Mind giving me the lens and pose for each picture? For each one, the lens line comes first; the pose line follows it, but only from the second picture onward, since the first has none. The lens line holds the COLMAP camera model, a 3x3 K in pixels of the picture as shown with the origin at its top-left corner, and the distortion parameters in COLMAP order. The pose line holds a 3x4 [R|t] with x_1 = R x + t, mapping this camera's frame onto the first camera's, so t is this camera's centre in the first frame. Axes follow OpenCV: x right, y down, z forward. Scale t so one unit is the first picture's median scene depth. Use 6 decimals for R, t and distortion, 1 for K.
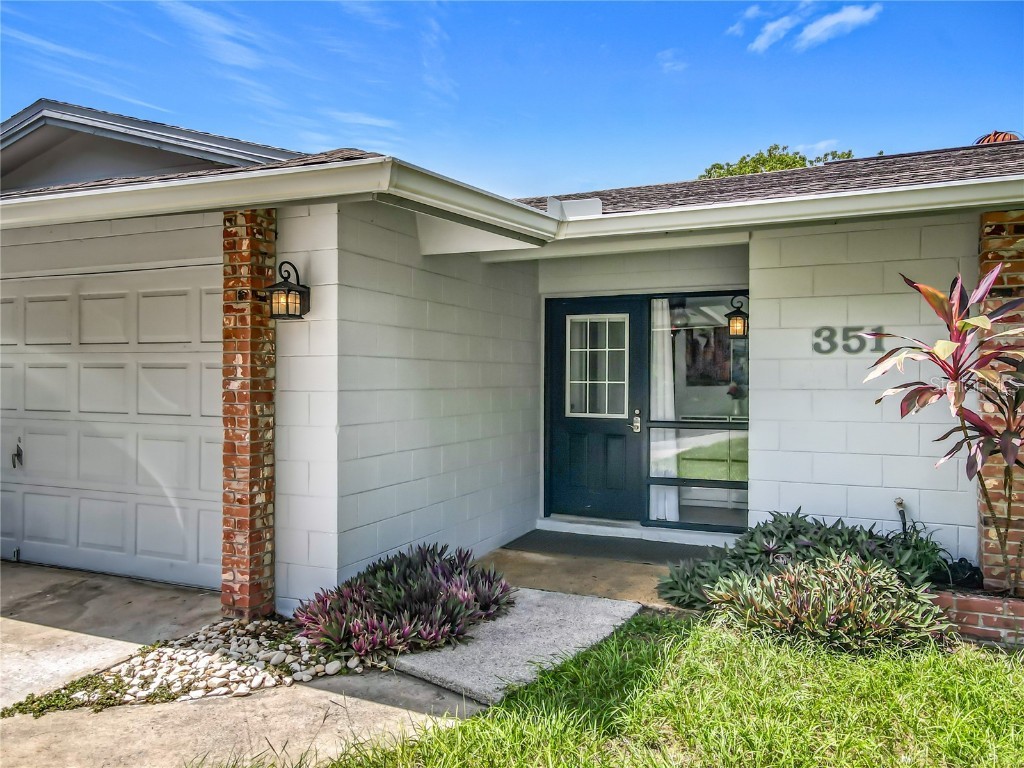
lens RADIAL K [[761.0, 0, 507.0], [0, 761.0, 372.6], [0, 0, 1]] dist [0.005840, 0.008801]
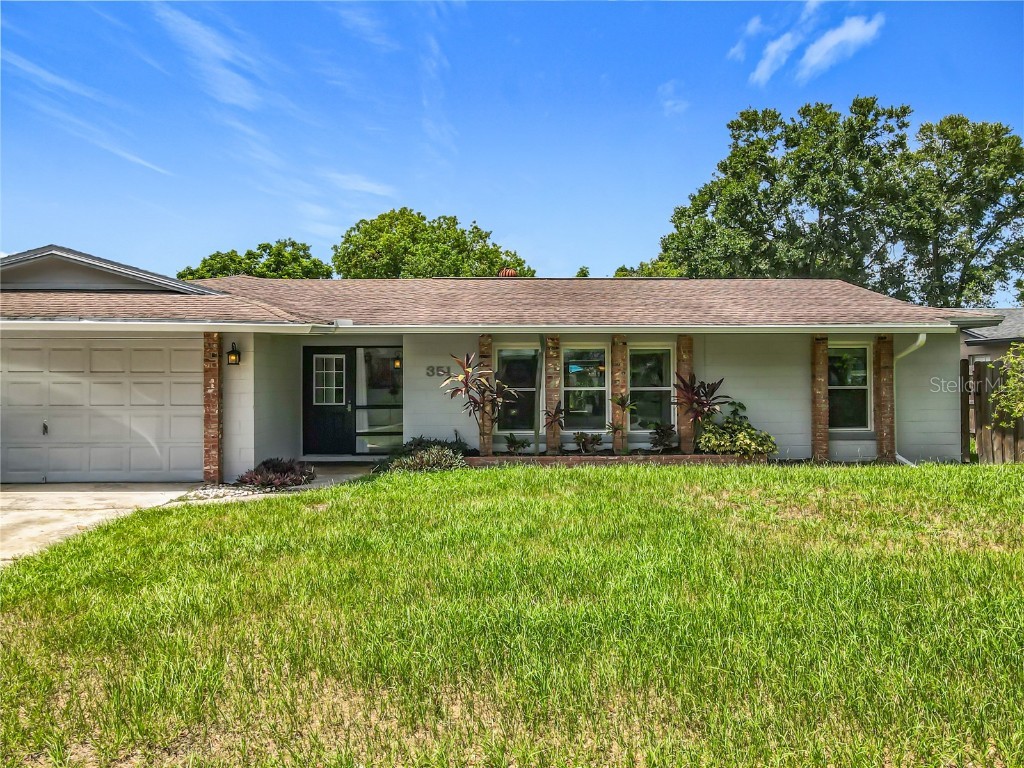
lens RADIAL K [[761.0, 0, 507.0], [0, 761.0, 372.6], [0, 0, 1]] dist [0.005840, 0.008801]
pose [[0.889032, -0.001274, 0.457844, -0.520323], [0.002702, 0.999993, -0.002463, -0.028894], [-0.457838, 0.003426, 0.889029, -1.372205]]
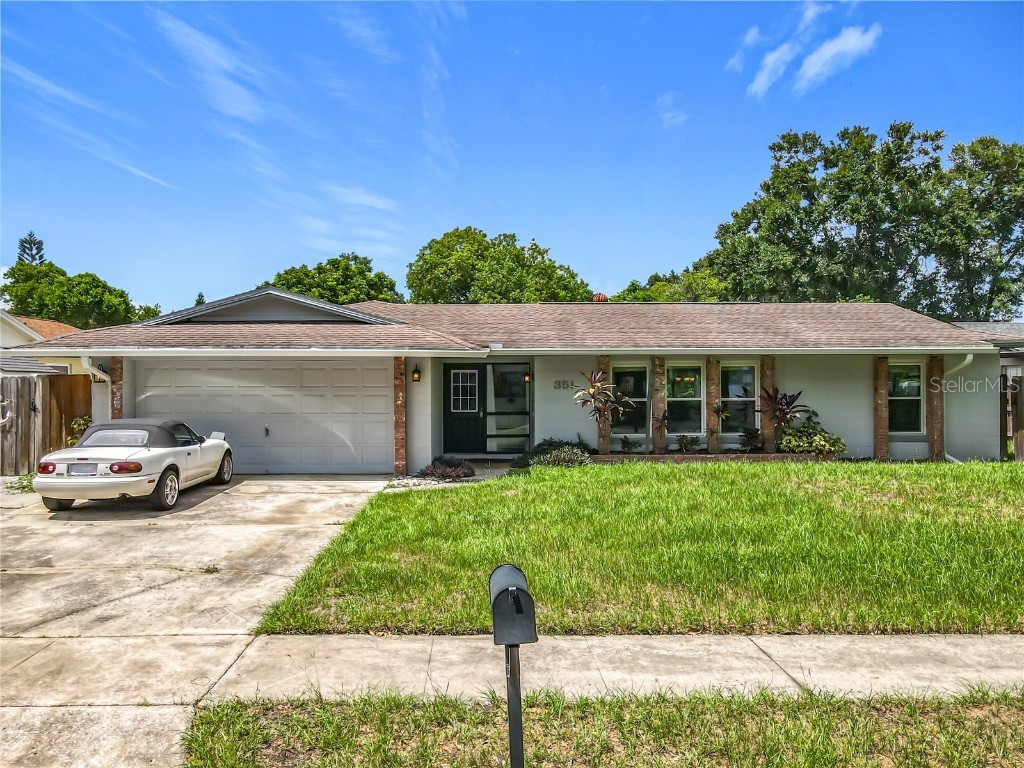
lens RADIAL K [[747.2, 0, 512.0], [0, 747.2, 384.0], [0, 0, 1]] dist [0.012026, 0.000776]
pose [[0.899846, -0.007402, 0.436146, -1.055488], [0.003391, 0.999945, 0.009974, -0.072767], [-0.436196, -0.007496, 0.899821, -1.640899]]
